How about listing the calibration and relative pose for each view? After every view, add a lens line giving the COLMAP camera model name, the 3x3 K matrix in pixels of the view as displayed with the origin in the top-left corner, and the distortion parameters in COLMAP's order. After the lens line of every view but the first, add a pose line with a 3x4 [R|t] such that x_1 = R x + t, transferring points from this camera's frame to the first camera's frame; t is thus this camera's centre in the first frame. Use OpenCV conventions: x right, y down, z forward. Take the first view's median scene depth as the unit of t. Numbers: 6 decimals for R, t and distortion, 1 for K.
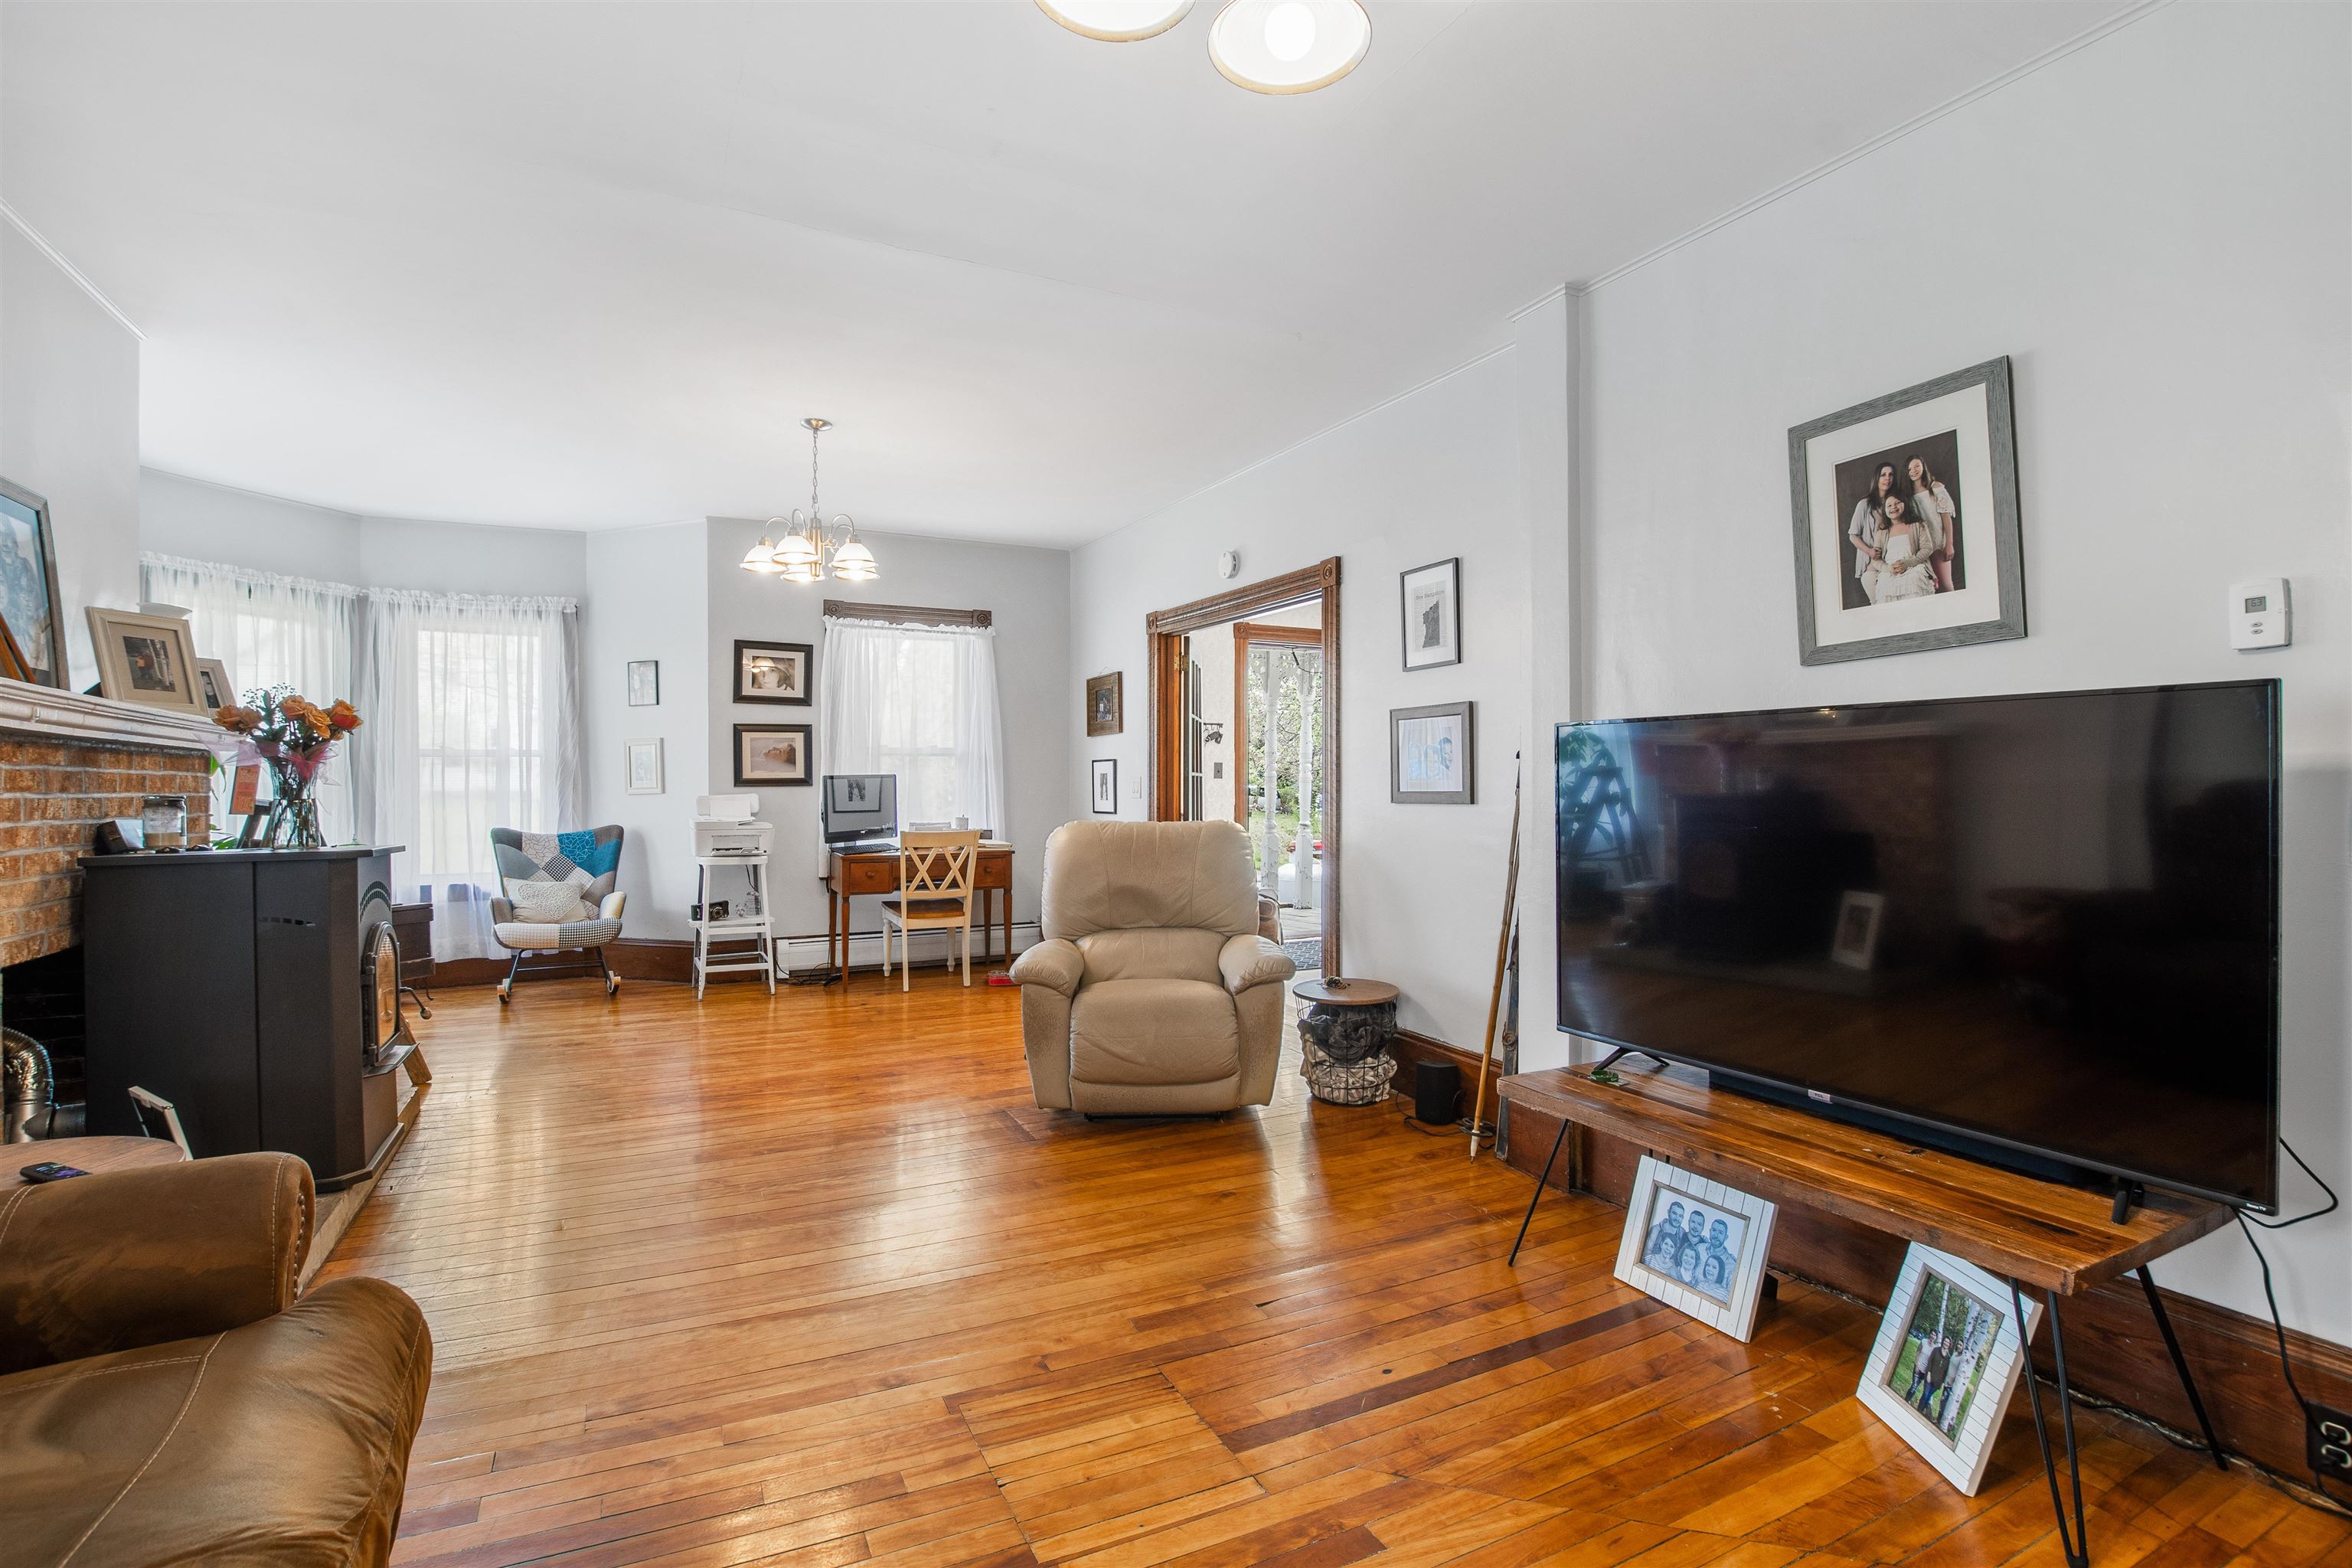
lens RADIAL K [[1069.9, 0, 1171.5], [0, 1069.9, 781.7], [0, 0, 1]] dist [-0.029294, 0.004618]
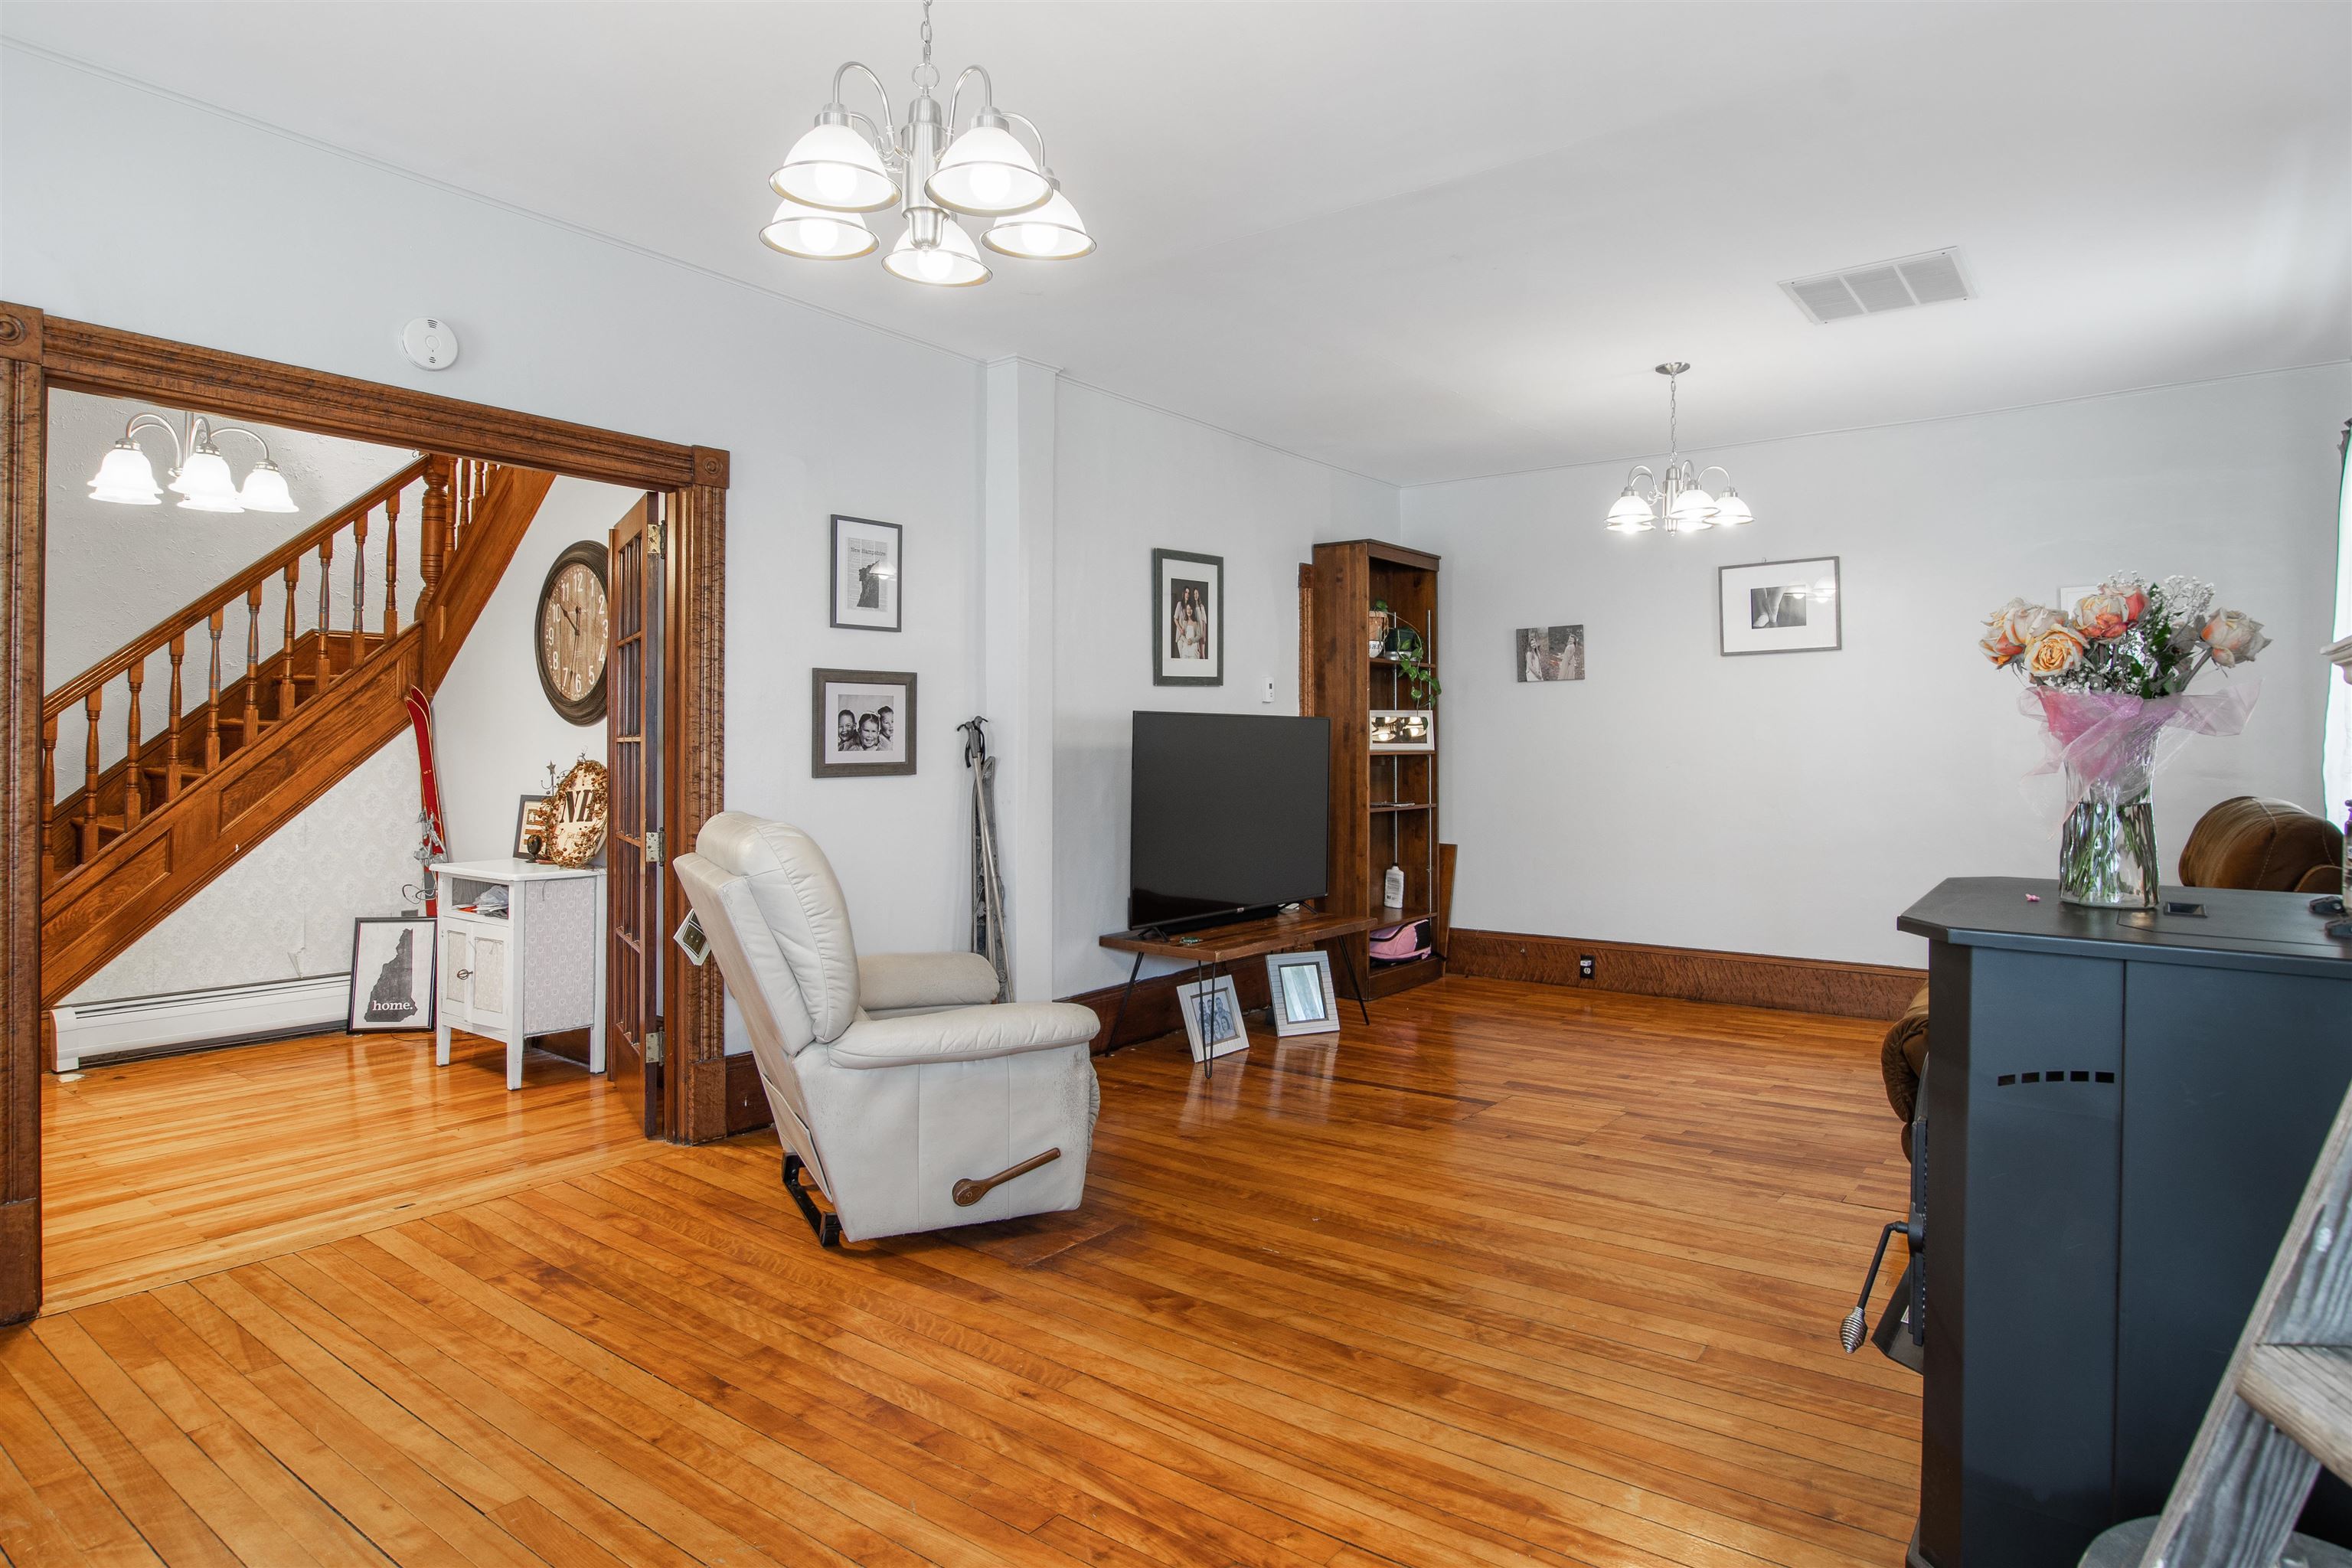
lens RADIAL K [[1322.3, 0, 1166.4], [0, 1322.3, 718.4], [0, 0, 1]] dist [-0.005706, -0.001060]
pose [[-0.424793, 0.012573, 0.905203, -1.469304], [-0.005510, 0.999849, -0.016473, -0.019364], [-0.905274, -0.011985, -0.424660, 2.018981]]
